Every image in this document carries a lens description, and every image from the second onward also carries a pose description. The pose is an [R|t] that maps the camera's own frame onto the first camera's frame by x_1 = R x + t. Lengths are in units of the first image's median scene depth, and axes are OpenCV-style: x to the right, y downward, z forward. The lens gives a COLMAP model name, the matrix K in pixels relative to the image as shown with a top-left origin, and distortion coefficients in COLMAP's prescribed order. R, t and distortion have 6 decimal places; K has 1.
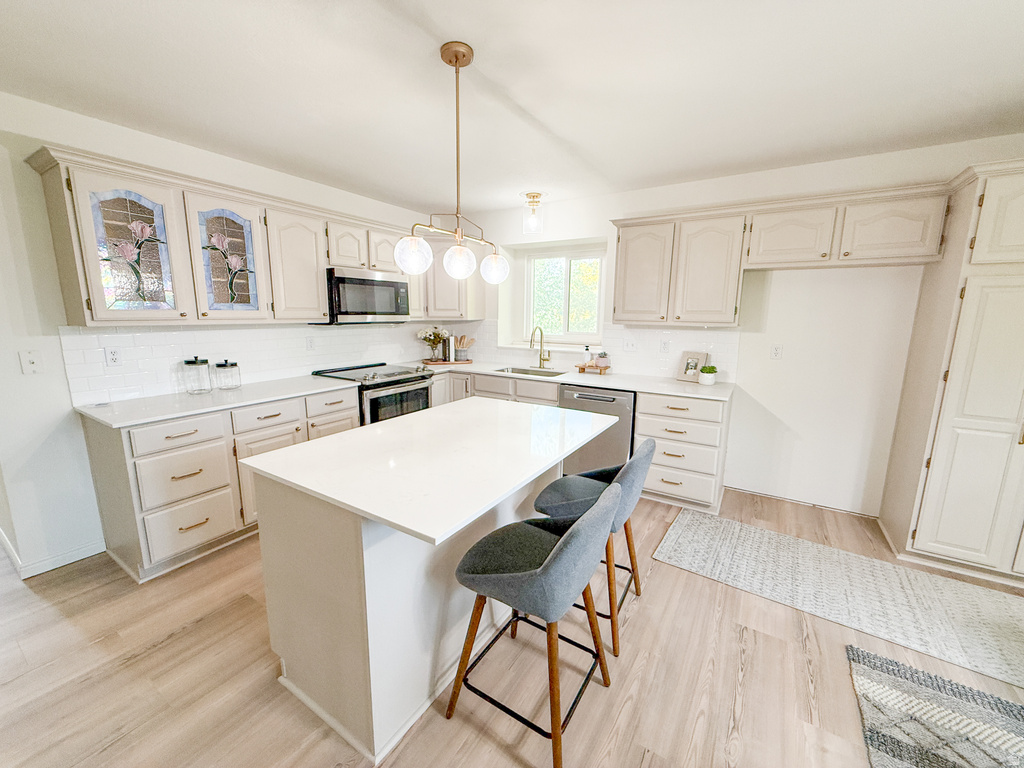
lens RADIAL K [[407.4, 0, 508.2], [0, 407.4, 383.3], [0, 0, 1]] dist [-0.002085, 0.000808]
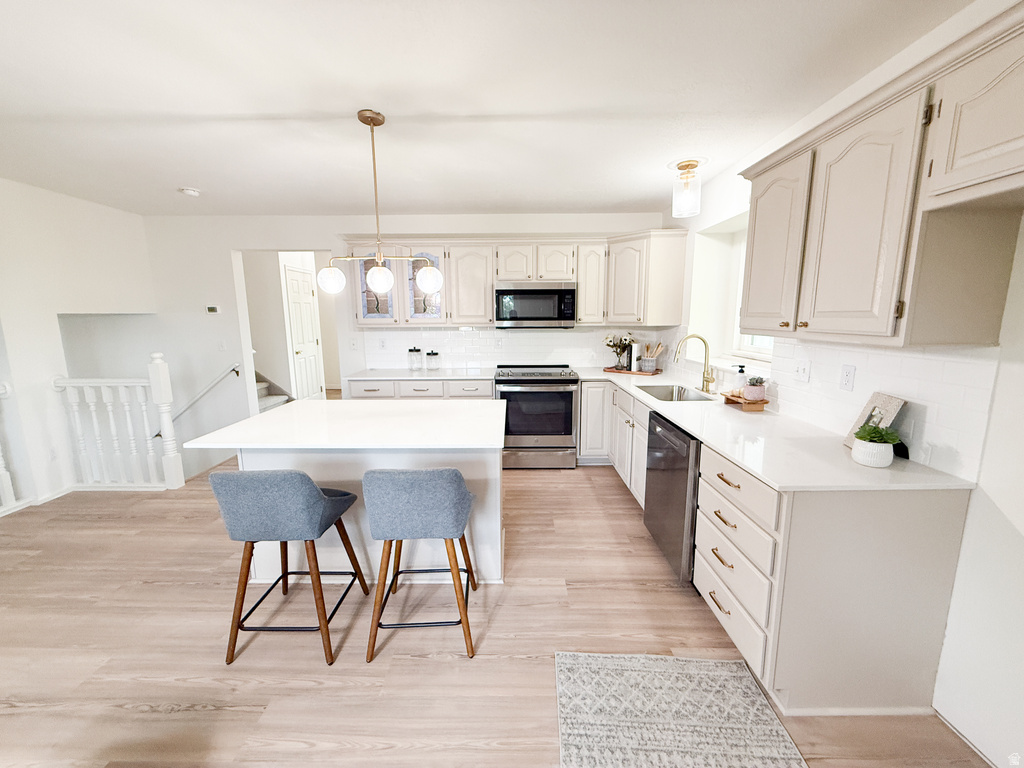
lens RADIAL K [[407.4, 0, 510.4], [0, 407.4, 383.7], [0, 0, 1]] dist [-0.002085, 0.000808]
pose [[0.528814, 0.128070, -0.839019, 0.728745], [-0.134705, 0.988684, 0.066014, -0.072749], [0.837980, 0.078111, 0.540082, 0.422067]]
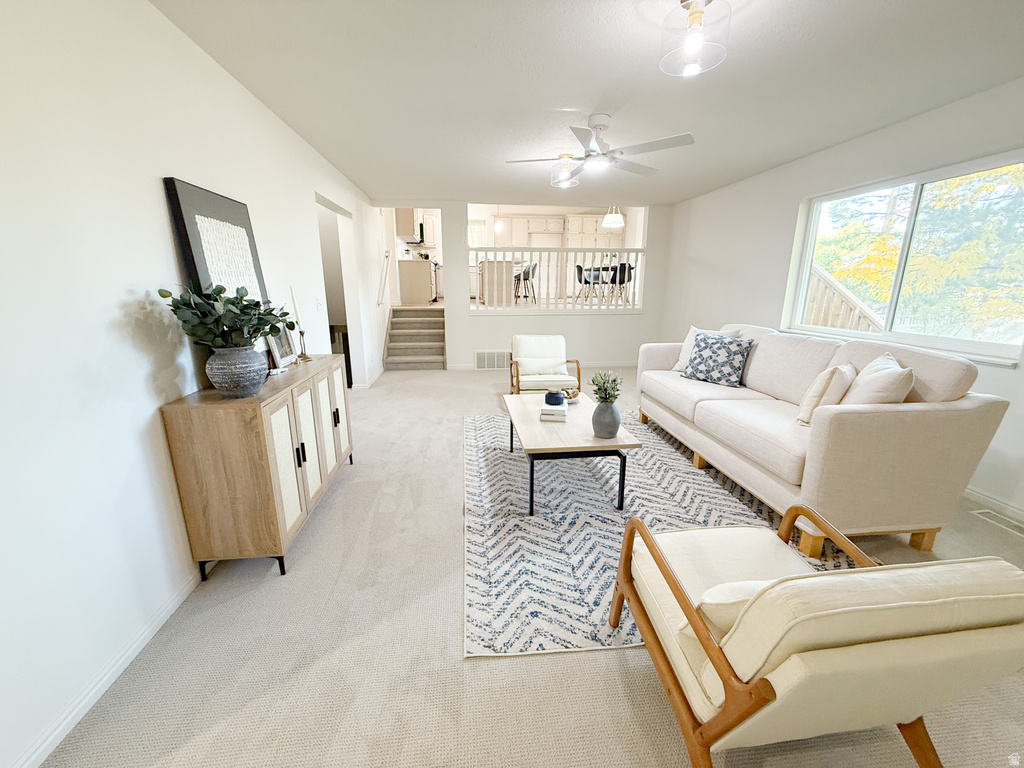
lens RADIAL K [[407.4, 0, 513.8], [0, 407.4, 383.2], [0, 0, 1]] dist [-0.002085, 0.000808]
pose [[0.780541, -0.155463, 0.605465, -2.026437], [0.114267, 0.987745, 0.106311, 0.683529], [-0.614572, -0.013795, 0.788740, -1.919296]]
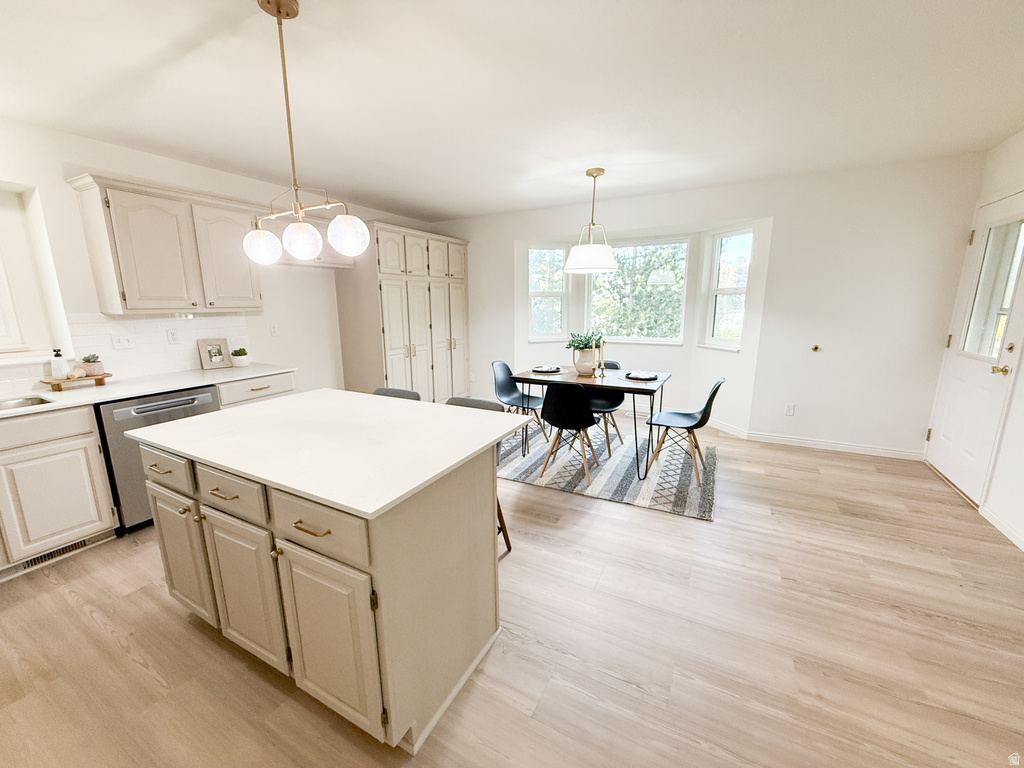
lens RADIAL K [[407.4, 0, 511.5], [0, 407.4, 382.4], [0, 0, 1]] dist [-0.002085, 0.000808]
pose [[-0.068816, -0.201752, 0.977016, -0.679411], [0.180945, 0.960570, 0.211100, -0.060774], [-0.981083, 0.191313, -0.029597, 0.389001]]
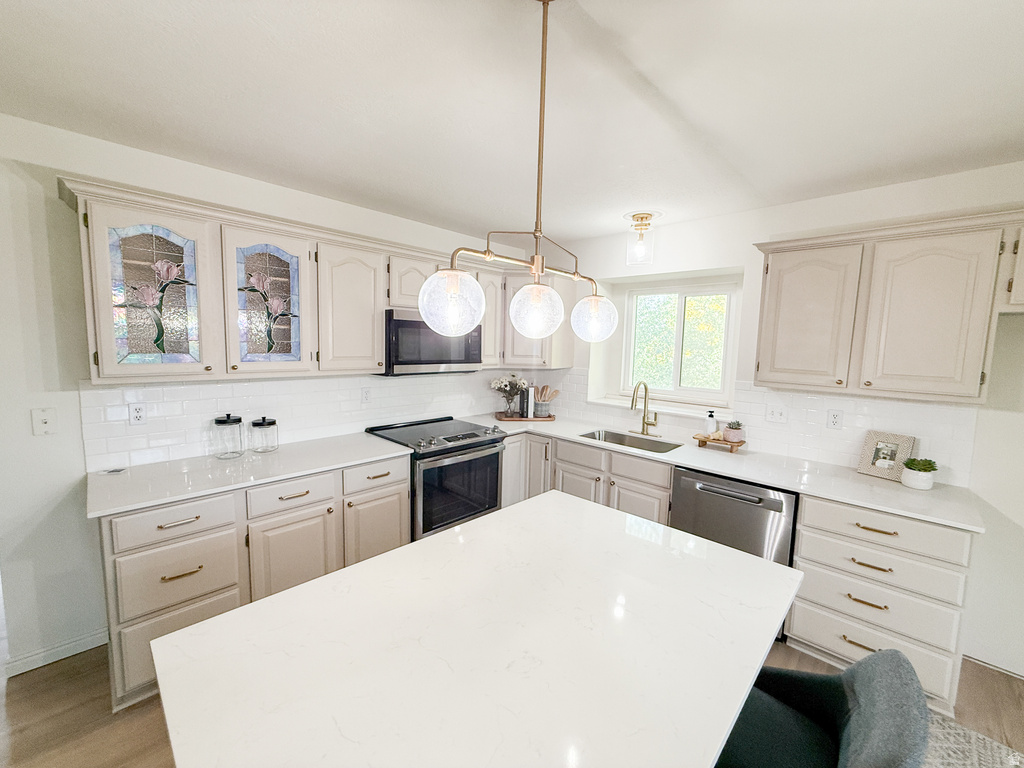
lens RADIAL K [[407.4, 0, 507.9], [0, 407.4, 384.1], [0, 0, 1]] dist [-0.002085, 0.000808]
pose [[0.977911, 0.036821, -0.205753, -0.020548], [-0.051881, 0.996316, -0.068285, -0.092023], [0.202481, 0.077452, 0.976219, 0.257952]]
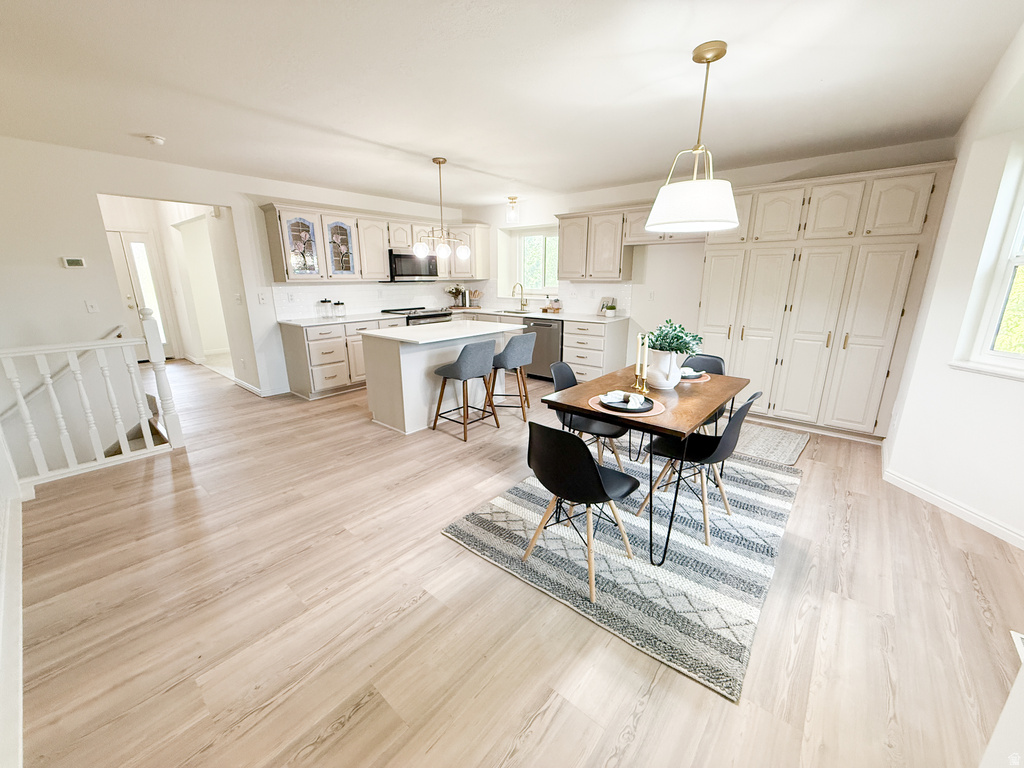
lens RADIAL K [[407.4, 0, 508.6], [0, 407.4, 384.2], [0, 0, 1]] dist [-0.002085, 0.000808]
pose [[0.989839, 0.024781, -0.140015, 0.356007], [-0.012523, 0.996063, 0.087757, 0.148384], [0.141639, -0.085112, 0.986253, -0.772531]]
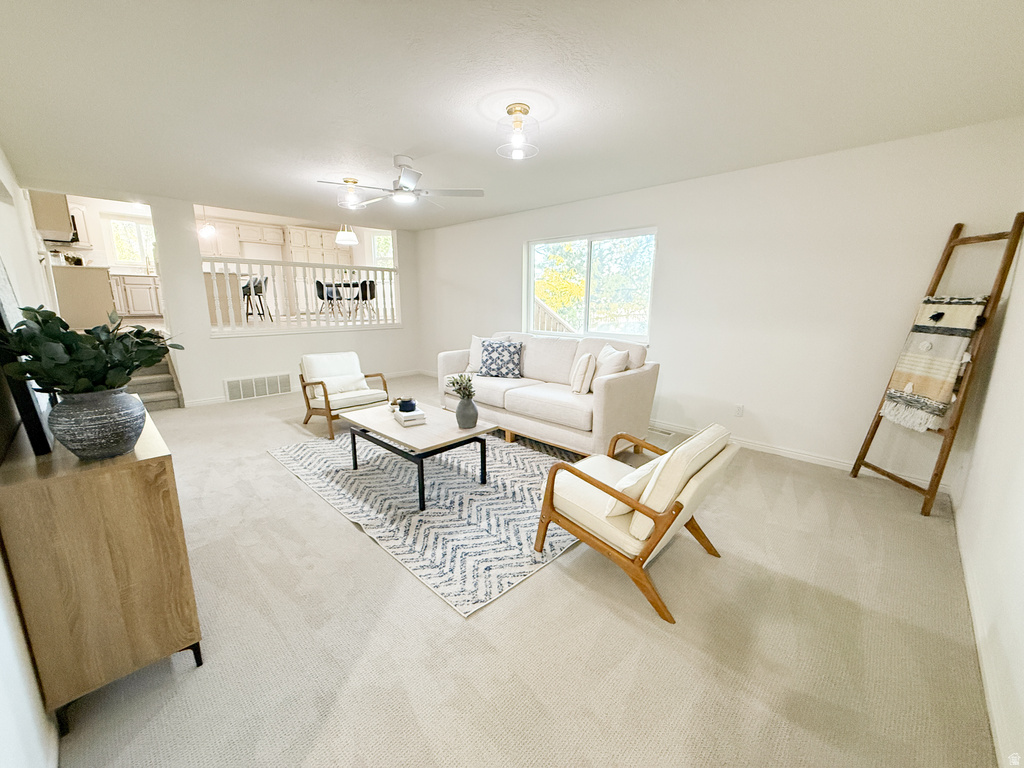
lens RADIAL K [[407.4, 0, 506.7], [0, 407.4, 383.6], [0, 0, 1]] dist [-0.002085, 0.000808]
pose [[0.205912, -0.204943, 0.956869, -2.348137], [0.167268, 0.970804, 0.171932, 0.633247], [-0.964169, 0.124651, 0.234181, -1.705392]]
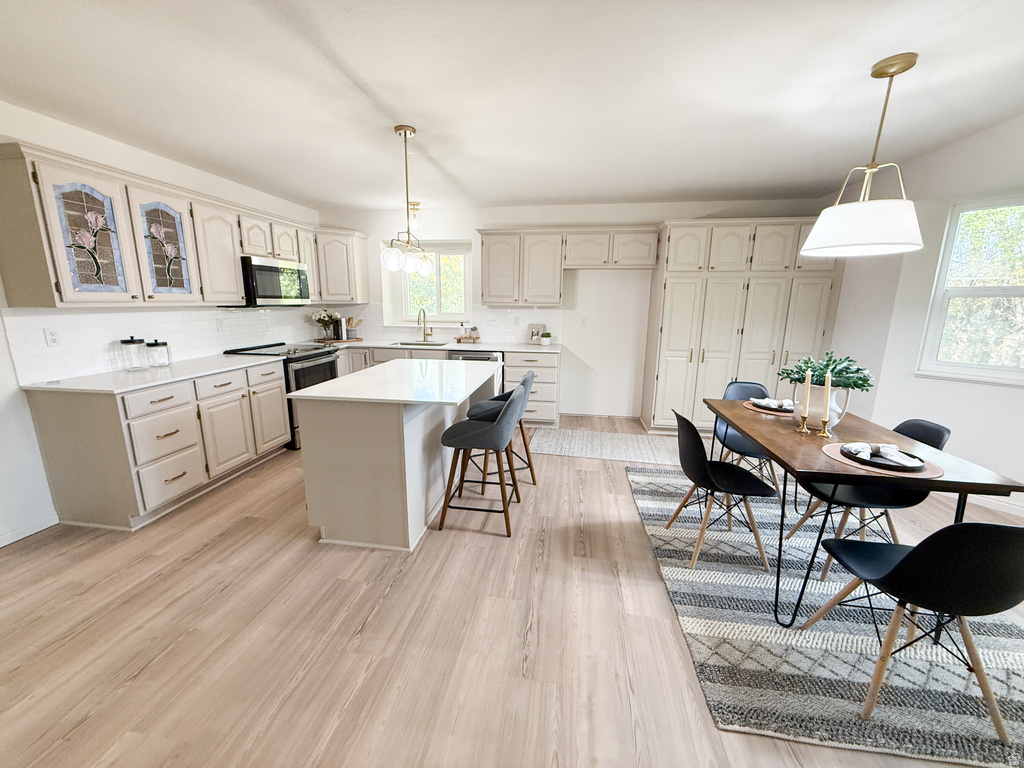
lens RADIAL K [[407.4, 0, 507.9], [0, 407.4, 383.3], [0, 0, 1]] dist [-0.002085, 0.000808]
pose [[0.917058, -0.081229, 0.390393, -0.260211], [0.068668, 0.996576, 0.046053, 0.070994], [-0.392797, -0.015425, 0.919496, -0.356853]]
